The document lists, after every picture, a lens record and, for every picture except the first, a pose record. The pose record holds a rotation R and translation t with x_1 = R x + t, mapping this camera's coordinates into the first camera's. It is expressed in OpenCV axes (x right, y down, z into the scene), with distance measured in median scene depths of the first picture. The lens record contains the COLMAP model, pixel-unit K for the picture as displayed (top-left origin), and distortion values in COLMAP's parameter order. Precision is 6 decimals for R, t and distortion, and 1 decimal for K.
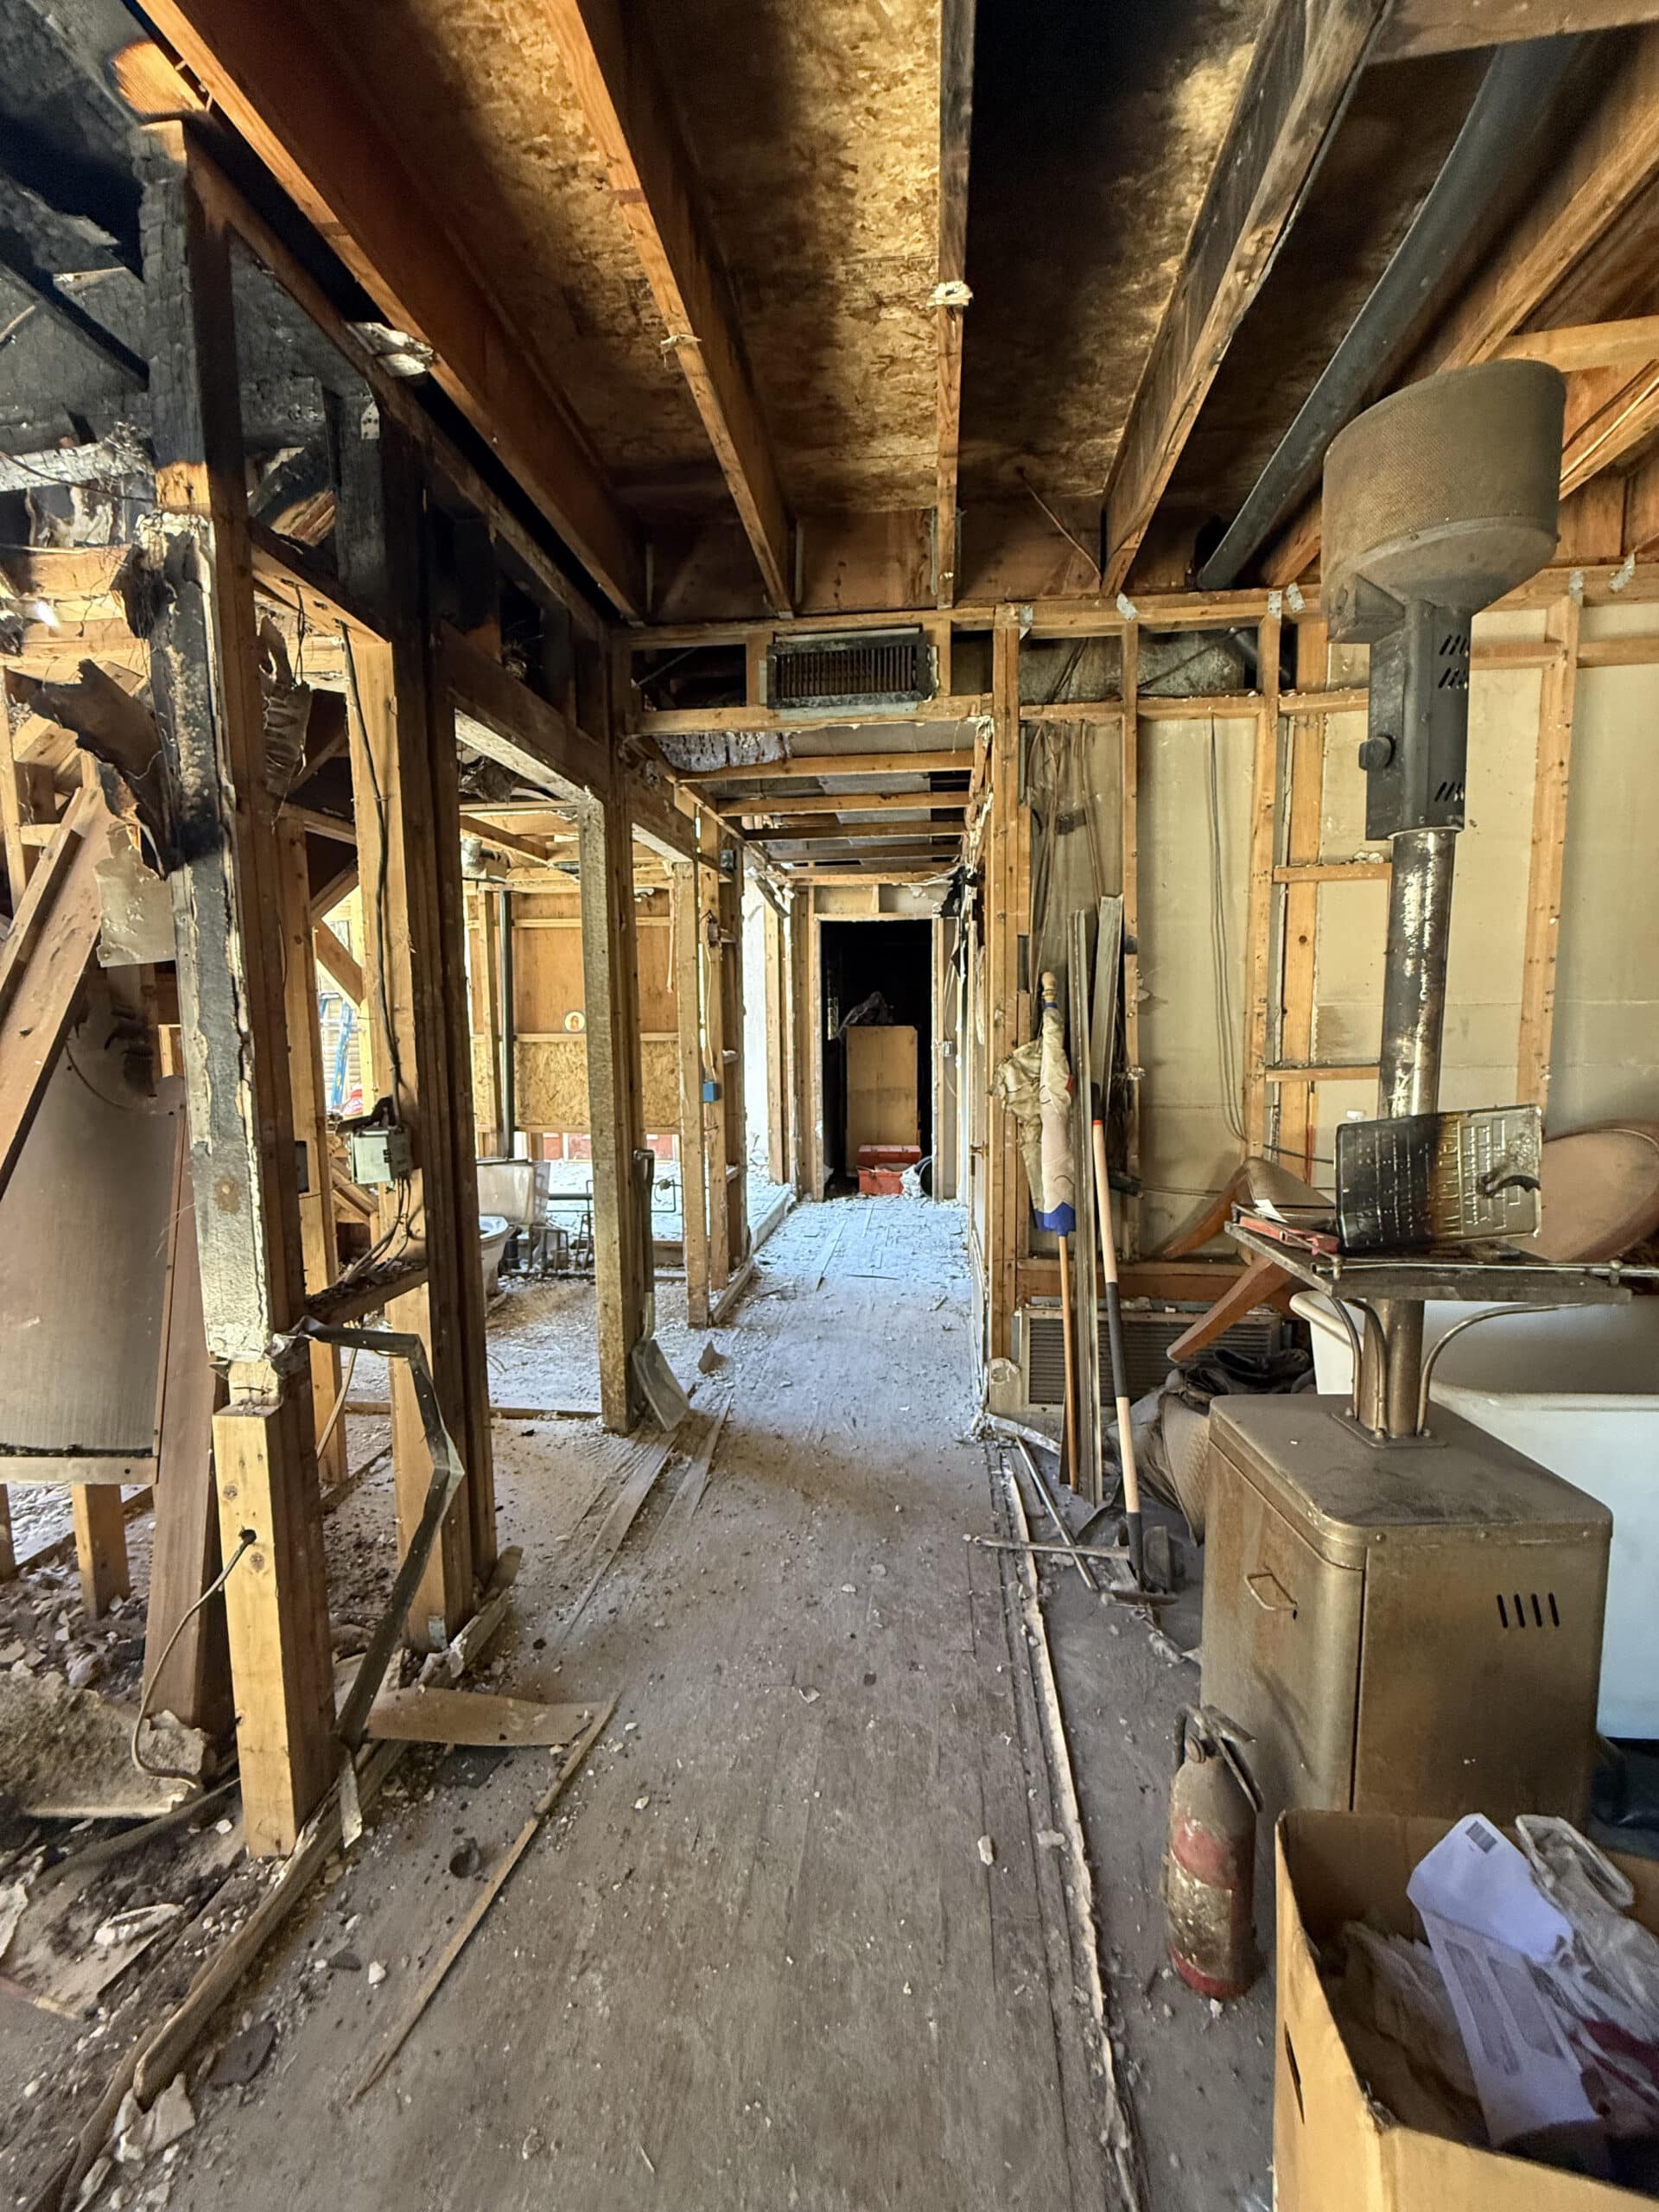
lens RADIAL K [[877.3, 0, 828.3], [0, 877.3, 1094.4], [0, 0, 1]] dist [0.001060, 0.000026]
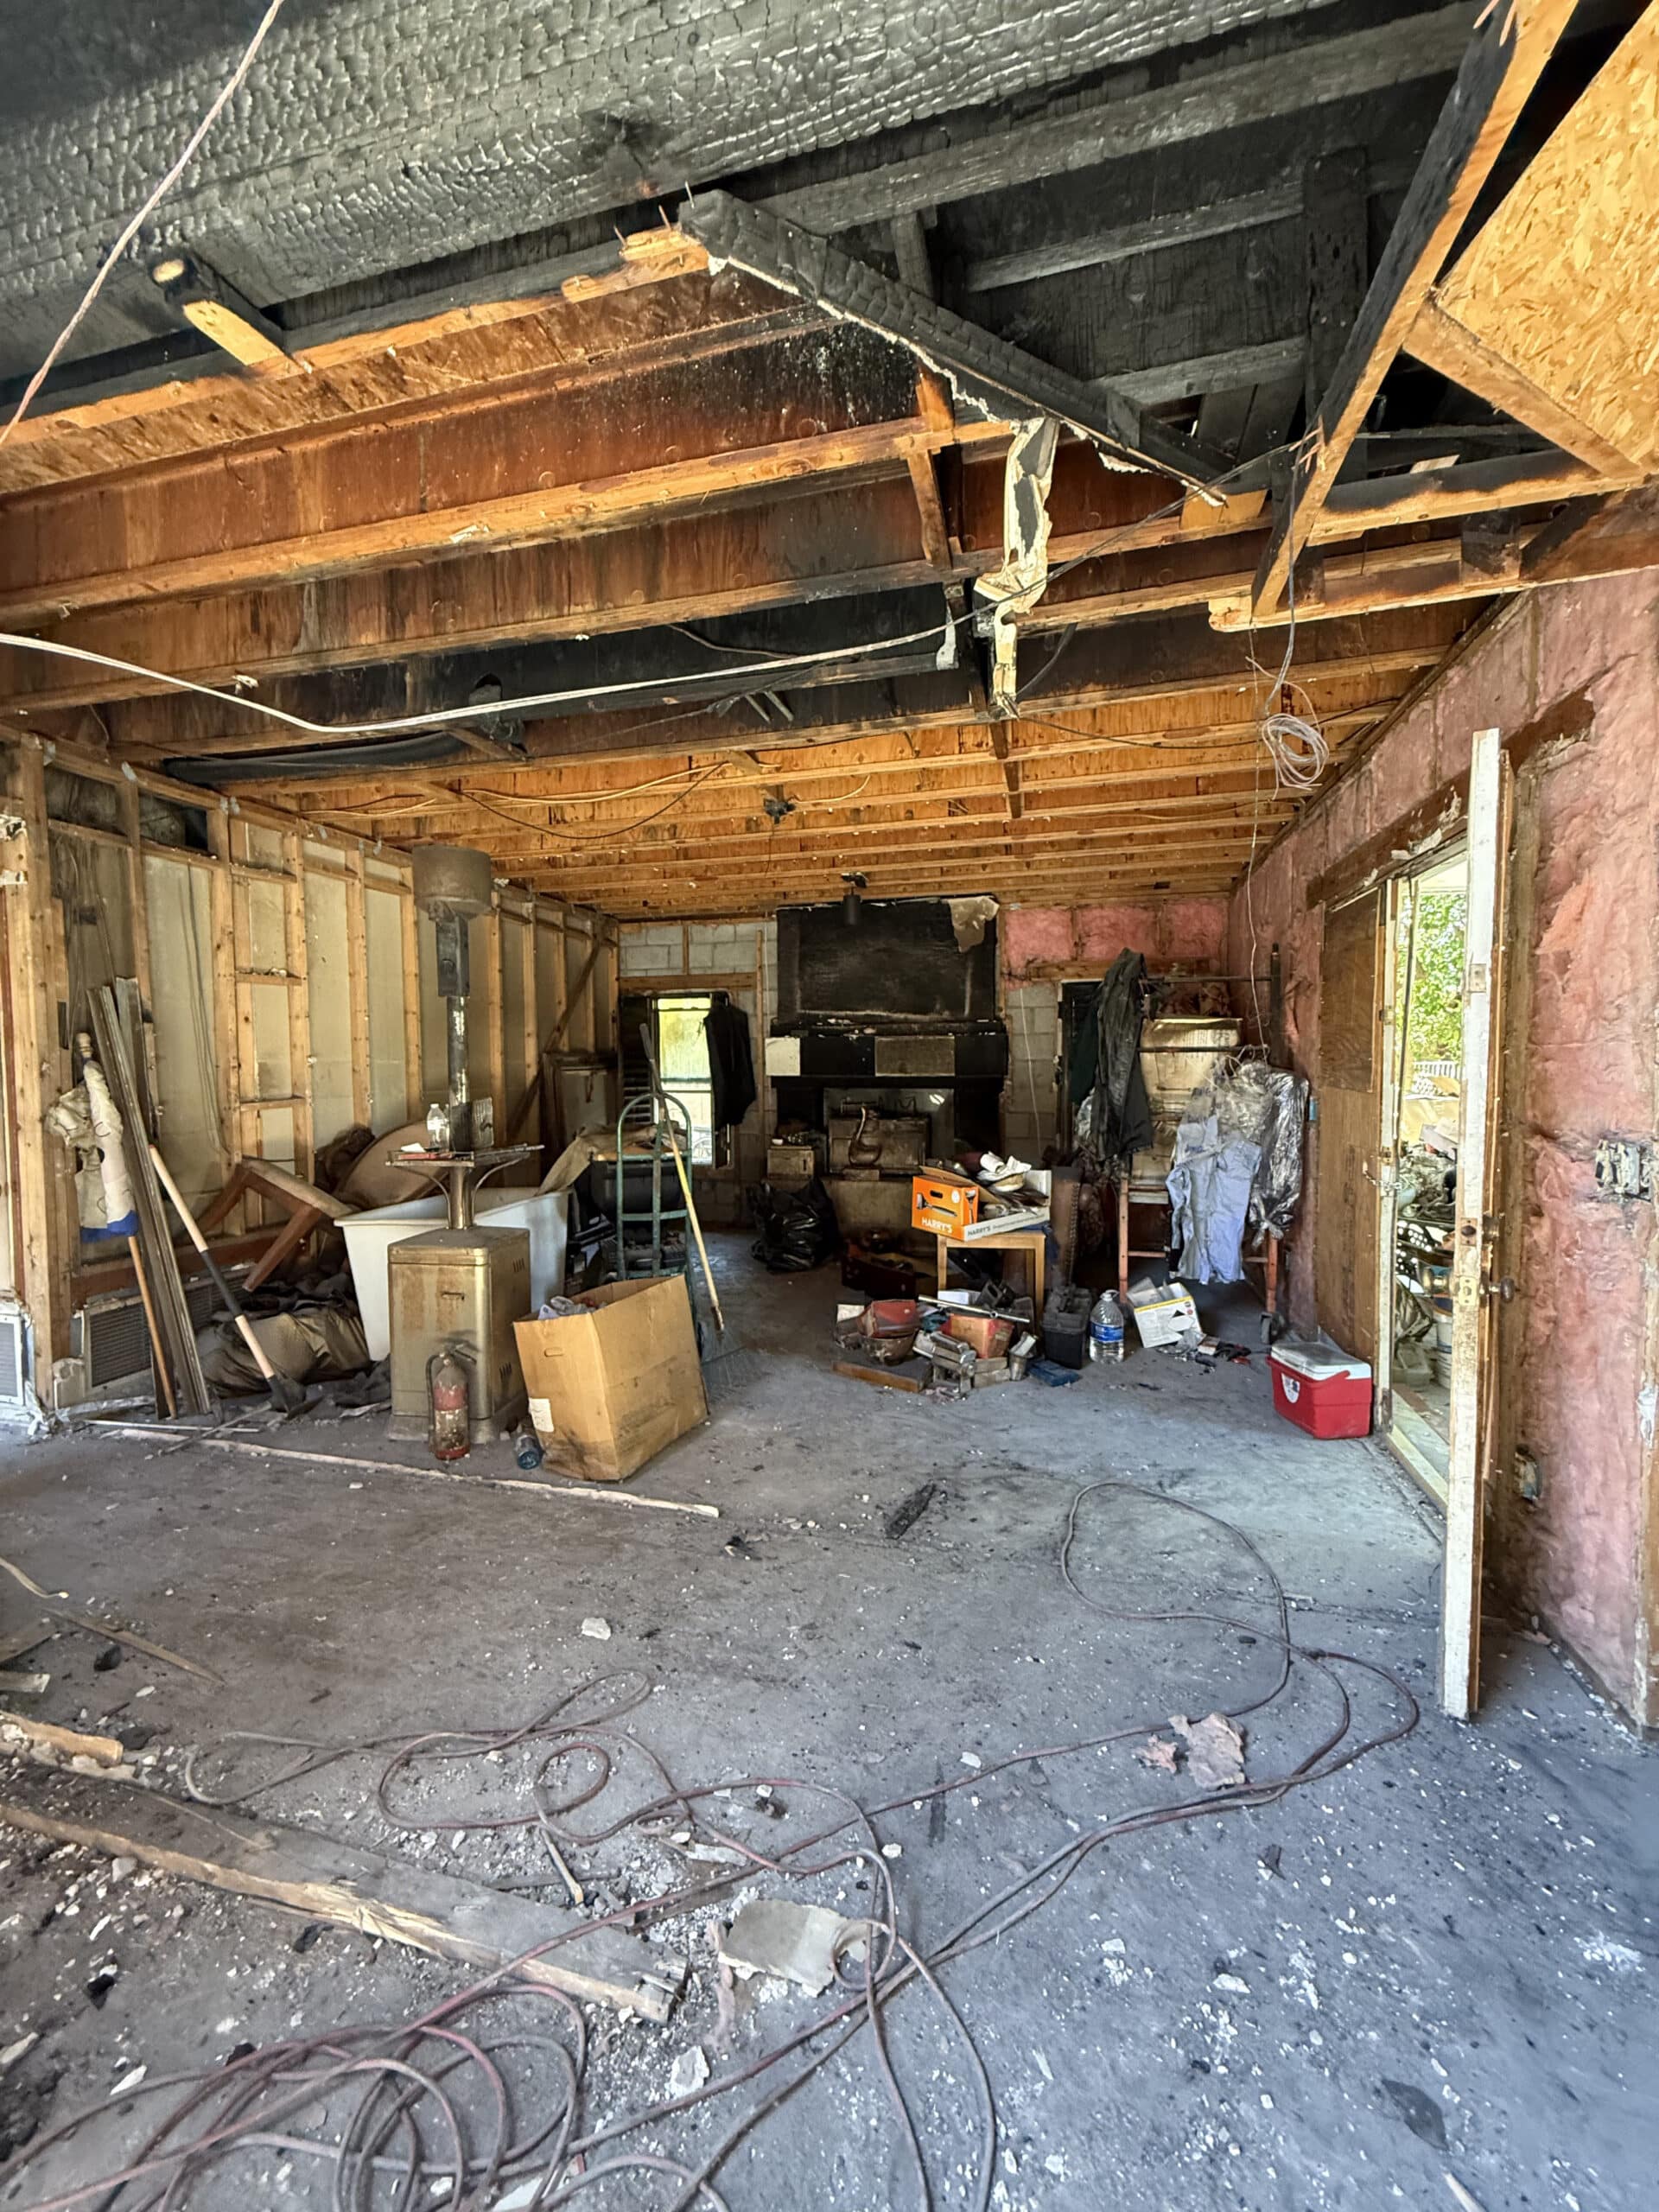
lens RADIAL K [[877.3, 0, 830.9], [0, 877.3, 1105.2], [0, 0, 1]] dist [0.001060, 0.000026]
pose [[0.140996, -0.040038, 0.989200, -0.848349], [0.097192, 0.994915, 0.026416, 0.033610], [-0.985228, 0.092418, 0.144170, -0.223672]]
